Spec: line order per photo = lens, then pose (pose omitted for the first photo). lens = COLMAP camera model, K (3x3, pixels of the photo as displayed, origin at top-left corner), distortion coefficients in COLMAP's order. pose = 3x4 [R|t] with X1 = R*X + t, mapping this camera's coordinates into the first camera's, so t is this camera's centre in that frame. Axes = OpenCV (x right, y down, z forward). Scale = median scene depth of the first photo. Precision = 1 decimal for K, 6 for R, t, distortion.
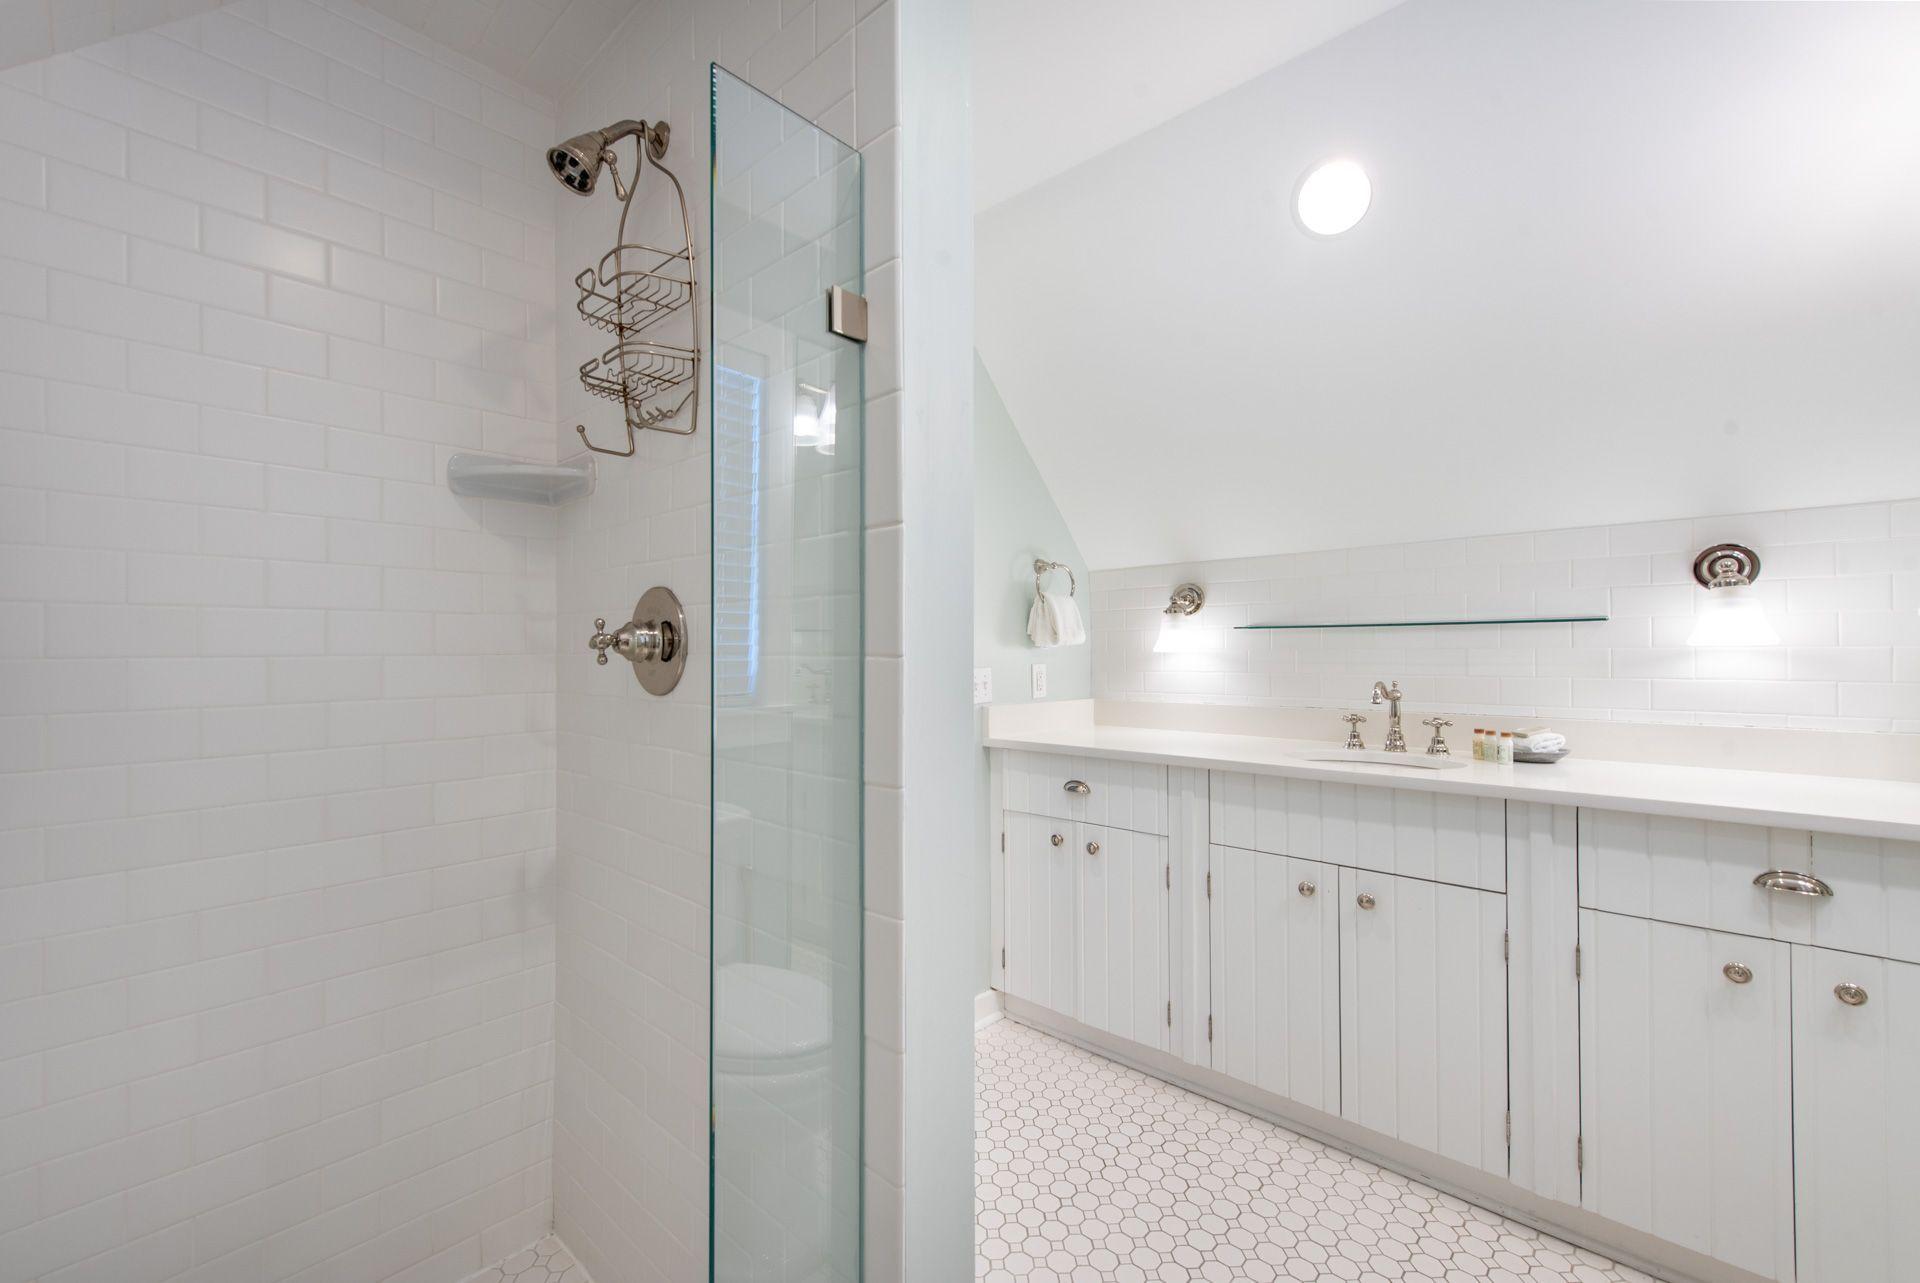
lens RADIAL K [[755.8, 0, 920.8], [0, 755.8, 637.6], [0, 0, 1]] dist [0.000603, 0.000075]
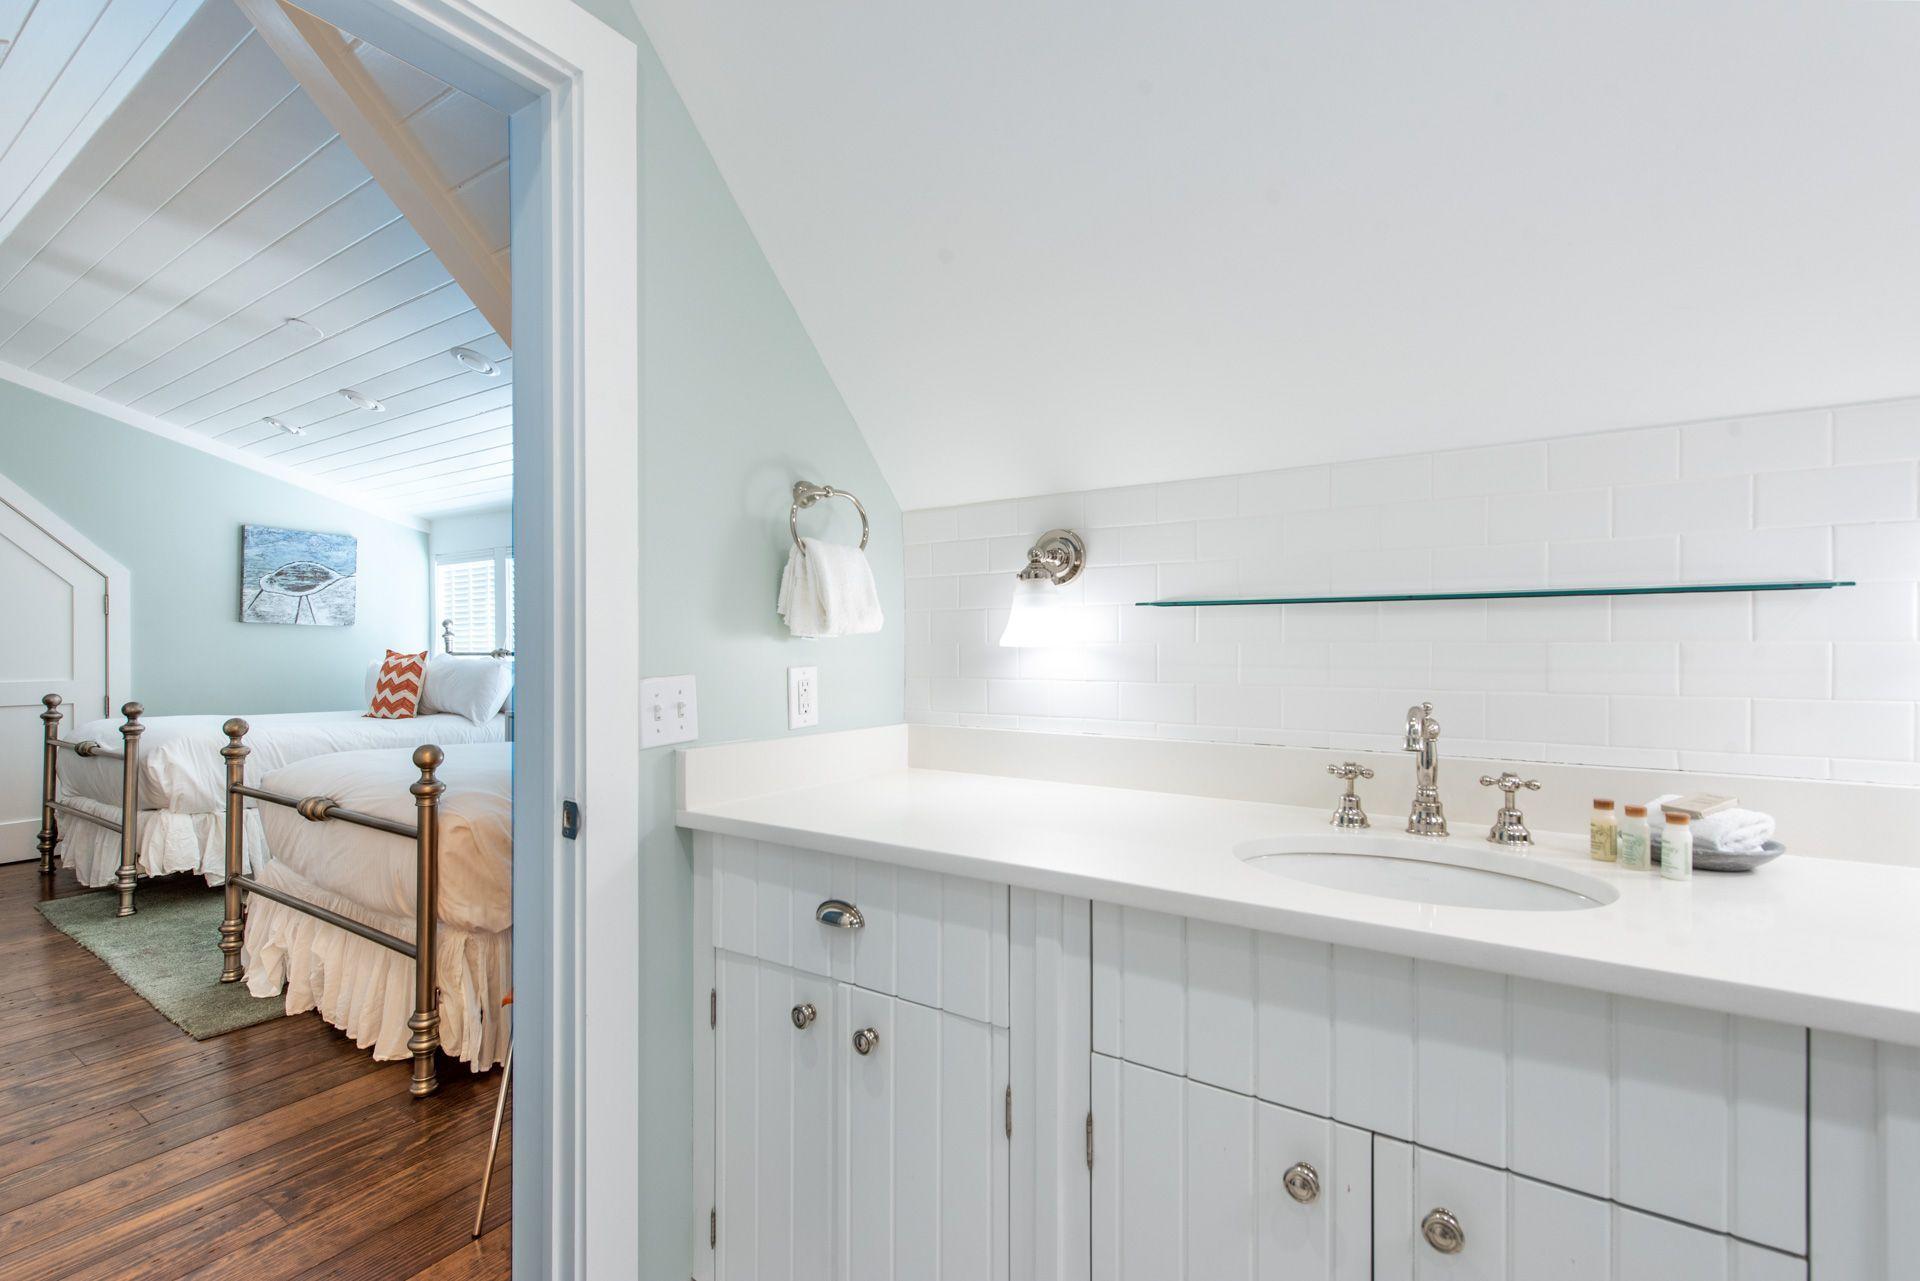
lens RADIAL K [[755.8, 0, 920.8], [0, 755.8, 636.6], [0, 0, 1]] dist [0.000603, 0.000075]
pose [[0.989864, 0.003816, 0.141964, 0.188815], [-0.004838, 0.999965, 0.006855, 0.009102], [-0.141933, -0.007473, 0.989848, 0.497970]]
